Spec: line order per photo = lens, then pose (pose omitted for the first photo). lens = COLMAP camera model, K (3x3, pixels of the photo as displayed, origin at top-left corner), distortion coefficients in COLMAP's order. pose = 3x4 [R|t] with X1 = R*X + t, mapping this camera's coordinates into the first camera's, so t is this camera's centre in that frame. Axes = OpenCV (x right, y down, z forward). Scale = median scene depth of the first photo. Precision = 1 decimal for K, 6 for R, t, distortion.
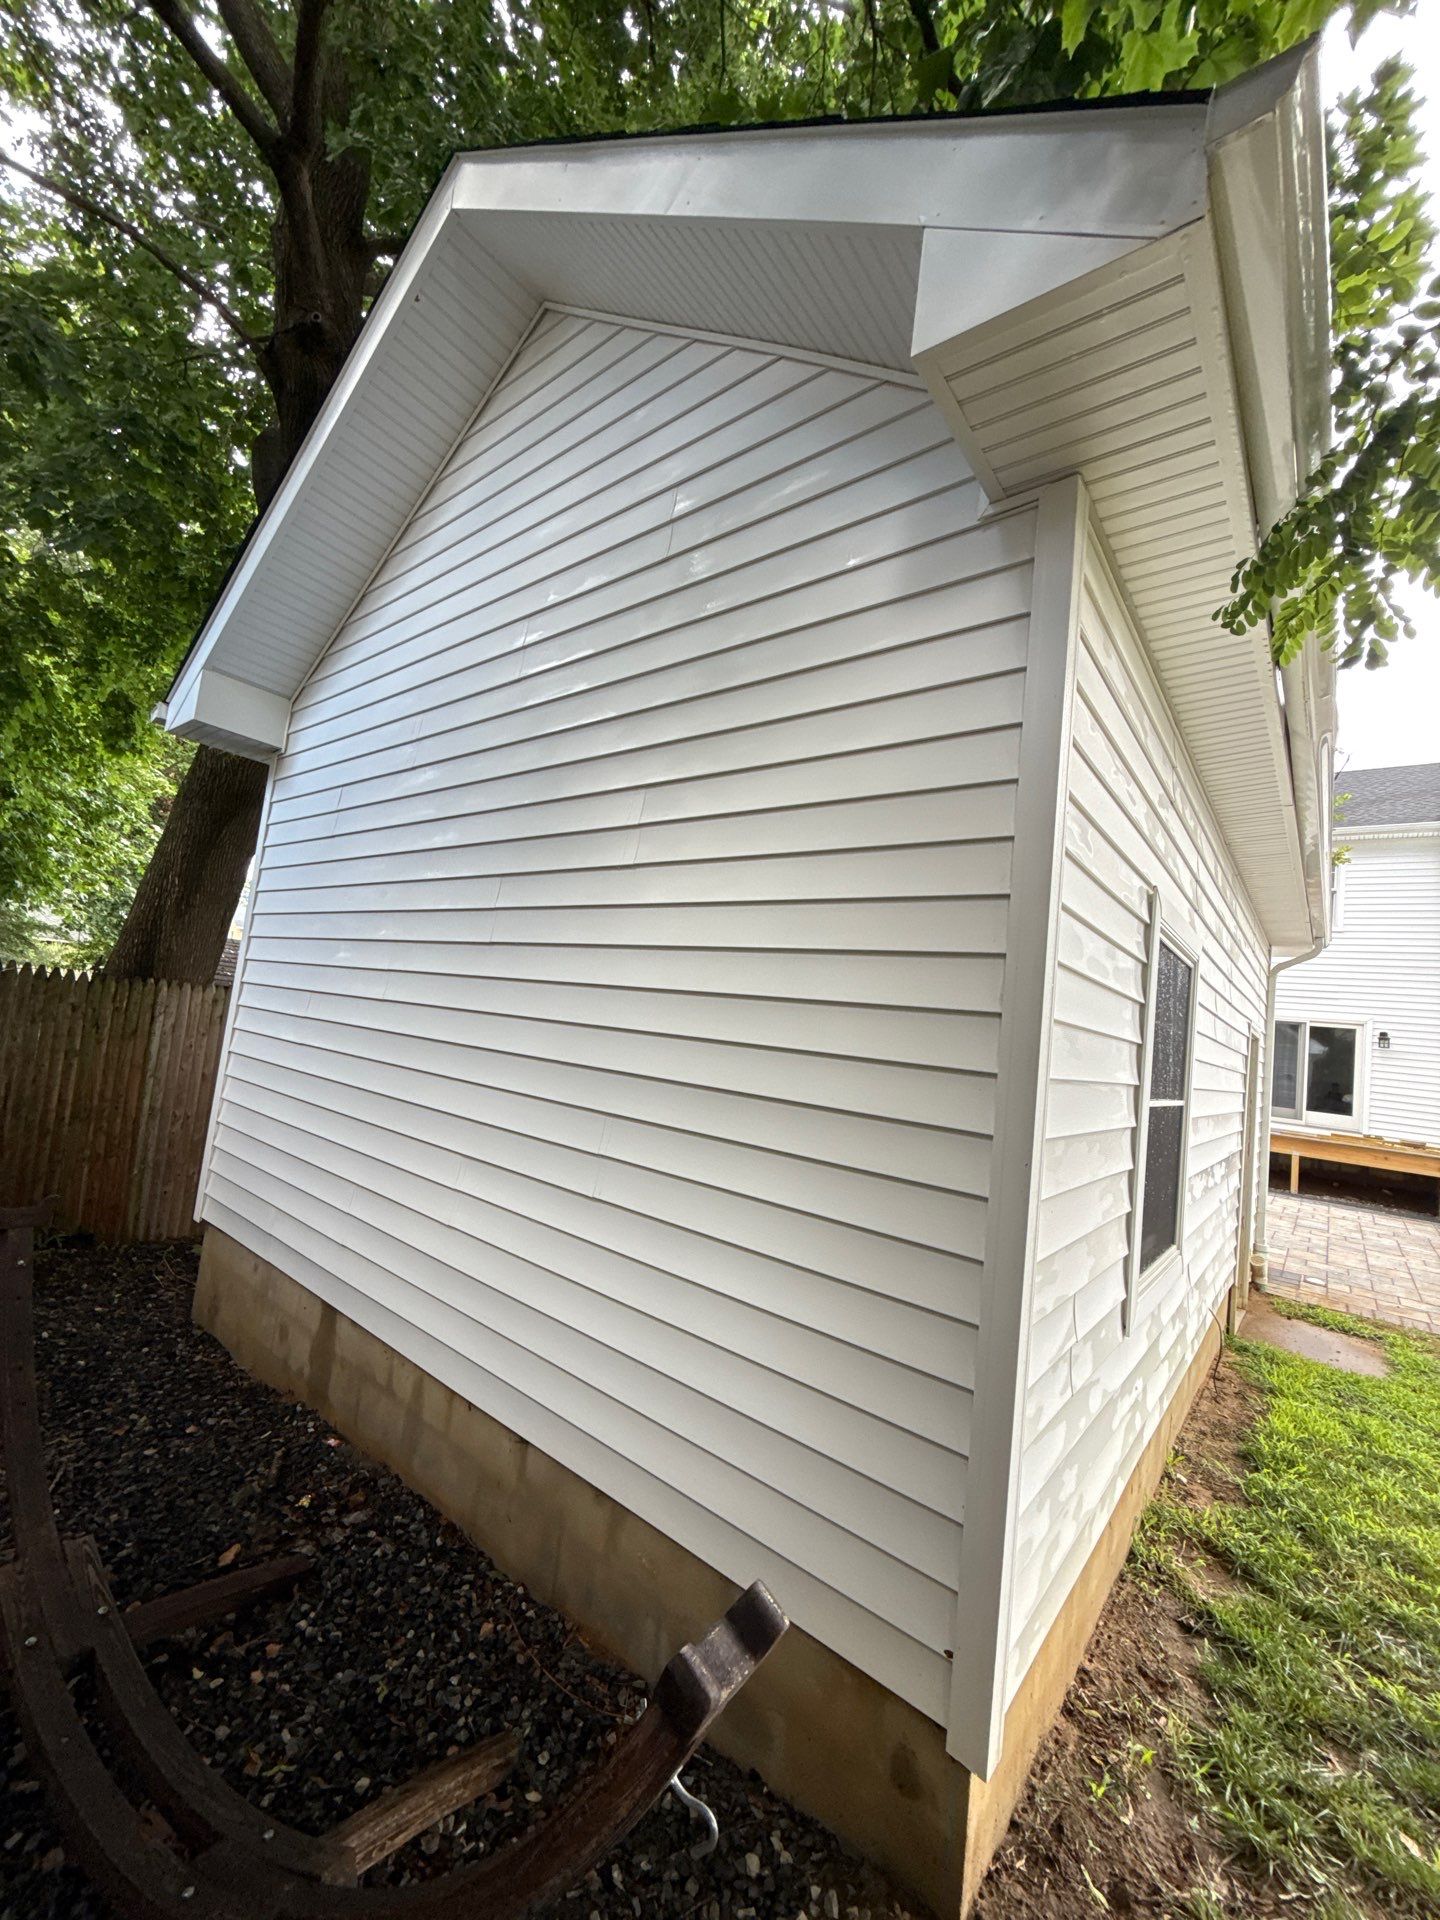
lens RADIAL K [[764.3, 0, 718.2], [0, 764.3, 968.7], [0, 0, 1]] dist [0.012994, -0.000103]
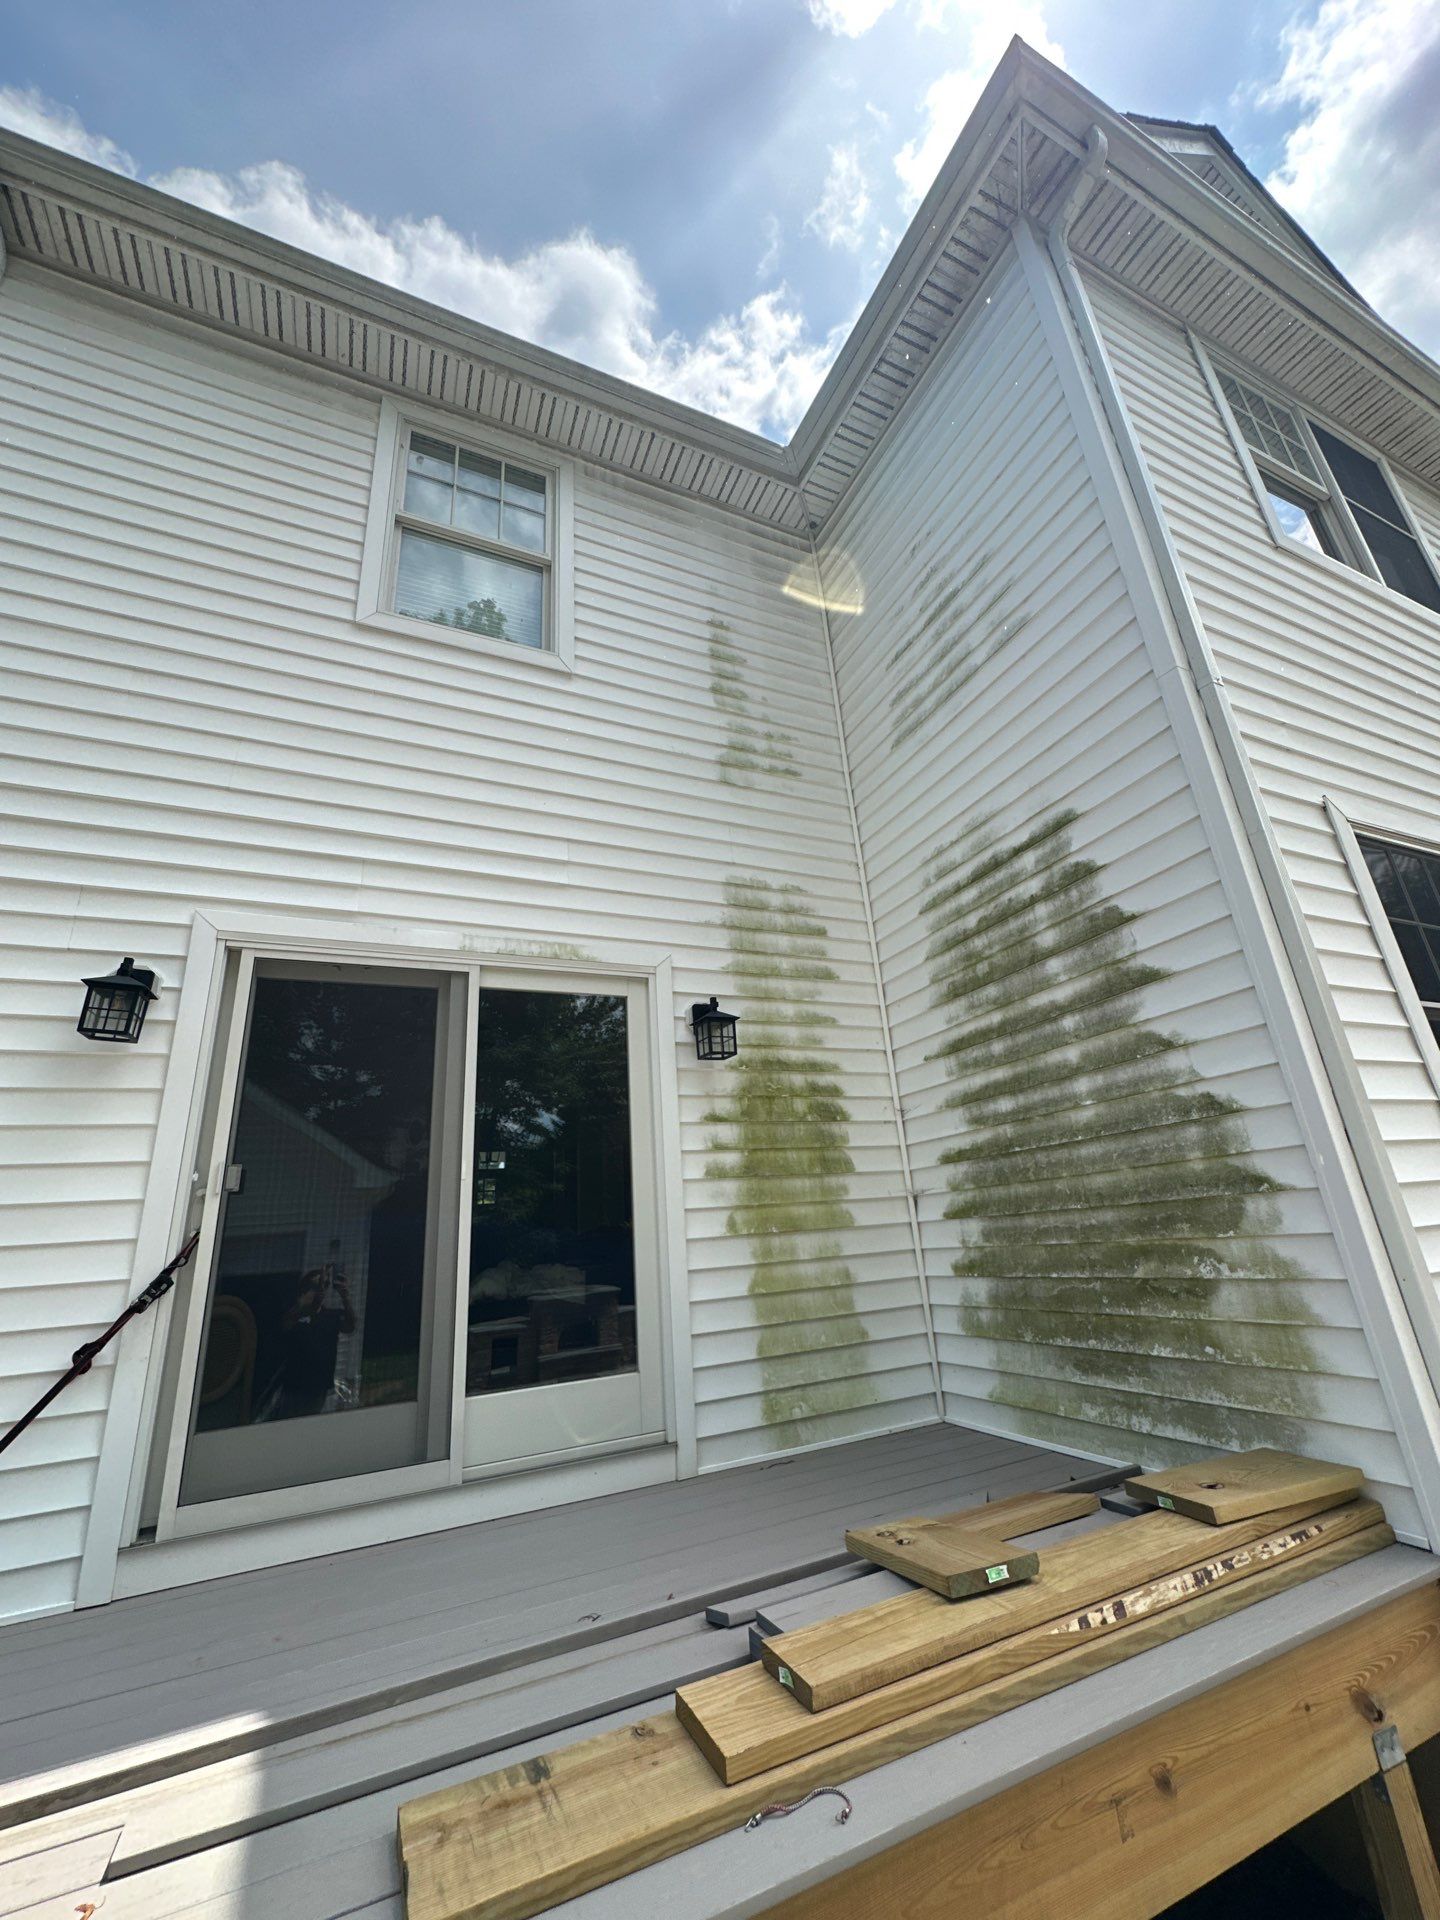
lens RADIAL K [[764.3, 0, 719.1], [0, 764.3, 961.8], [0, 0, 1]] dist [0.012994, -0.000103]
pose [[0.438944, 0.171254, 0.882043, 0.618788], [0.050819, 0.975365, -0.214663, 0.124473], [-0.897076, 0.139050, 0.419428, 0.871308]]
